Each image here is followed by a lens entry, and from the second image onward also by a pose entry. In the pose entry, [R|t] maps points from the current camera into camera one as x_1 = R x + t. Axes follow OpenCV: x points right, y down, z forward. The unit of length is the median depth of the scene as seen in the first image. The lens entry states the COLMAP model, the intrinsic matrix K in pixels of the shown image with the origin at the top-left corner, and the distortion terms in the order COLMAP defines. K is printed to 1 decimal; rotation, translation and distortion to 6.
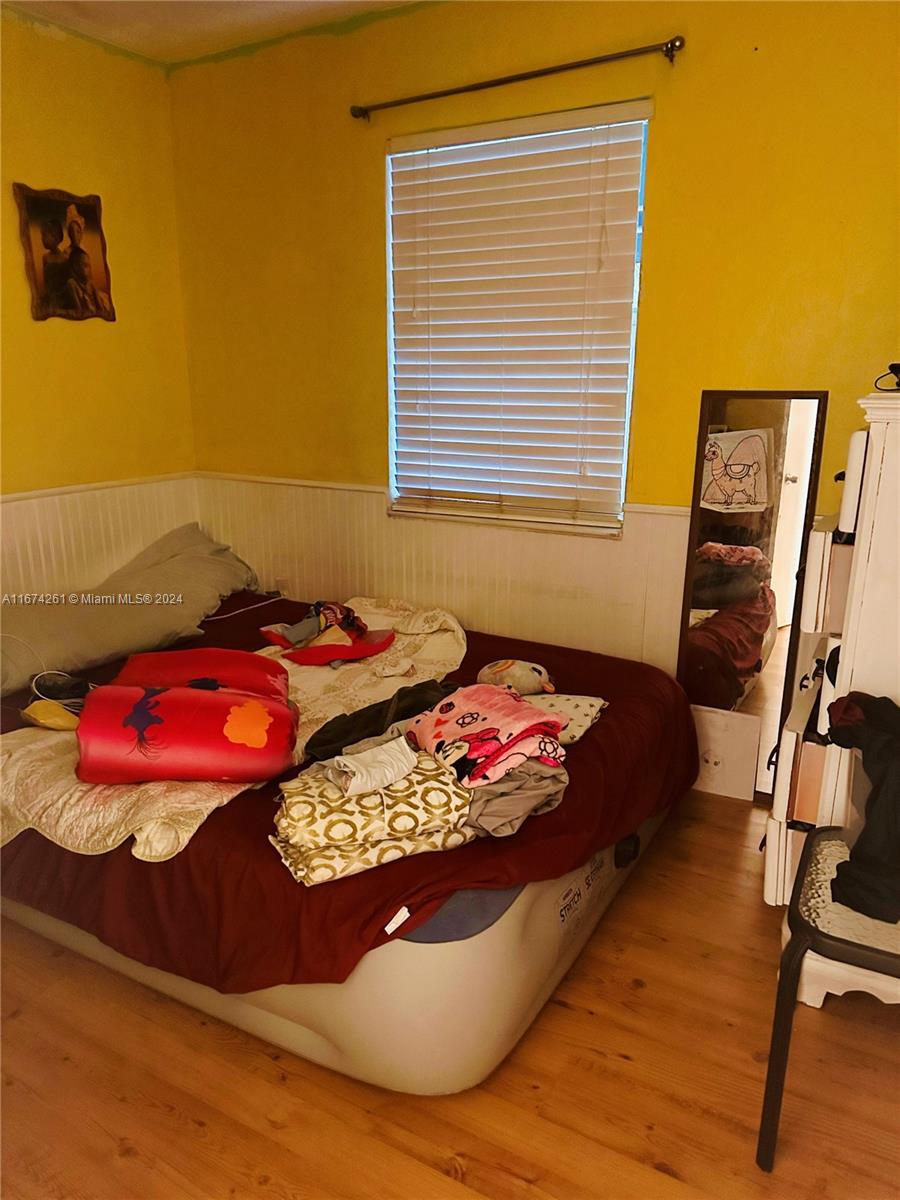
lens RADIAL K [[855.4, 0, 451.4], [0, 855.4, 604.3], [0, 0, 1]] dist [0.052392, -0.065905]
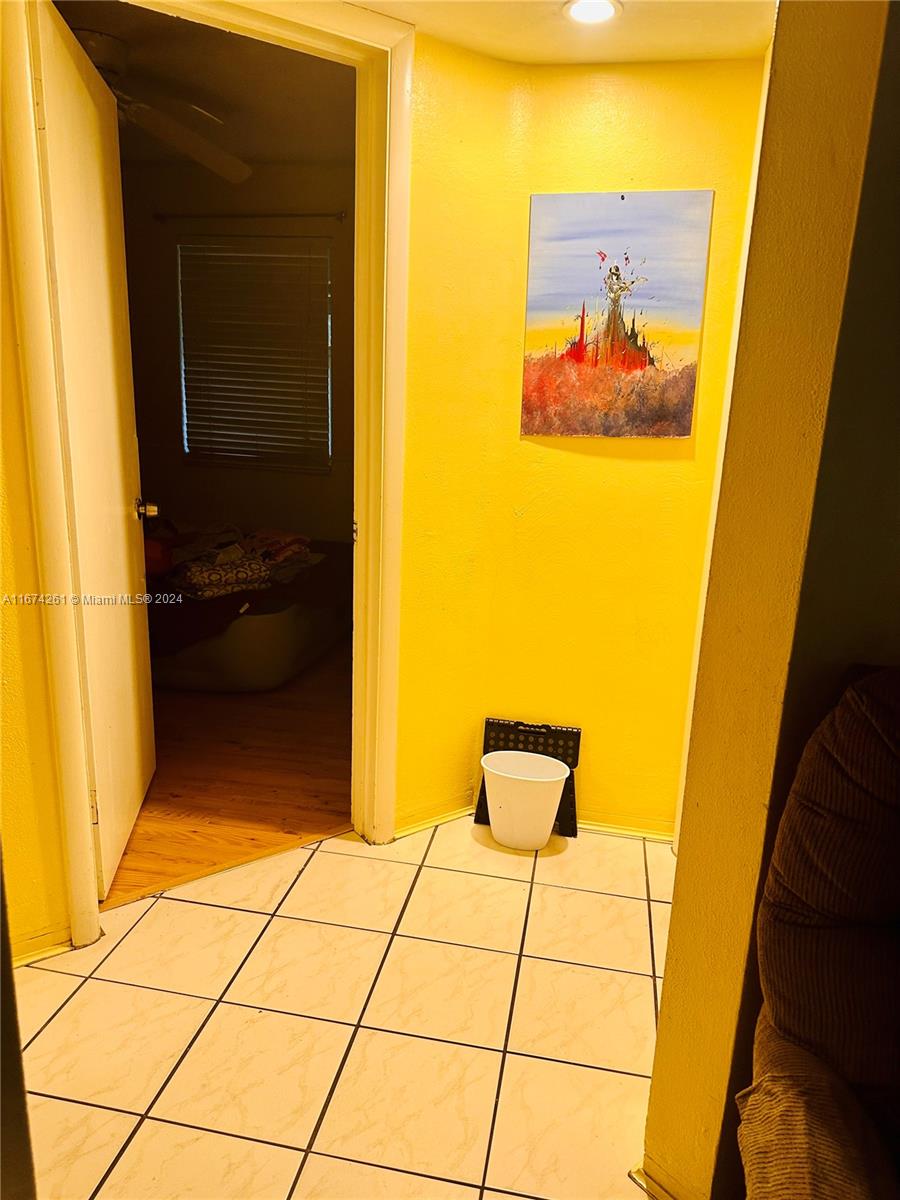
lens RADIAL K [[855.4, 0, 452.2], [0, 855.4, 597.5], [0, 0, 1]] dist [0.052392, -0.065905]
pose [[0.945346, -0.050711, 0.322100, -0.257683], [0.054582, 0.998505, -0.002992, 0.342608], [-0.321467, 0.020410, 0.946701, -1.299916]]
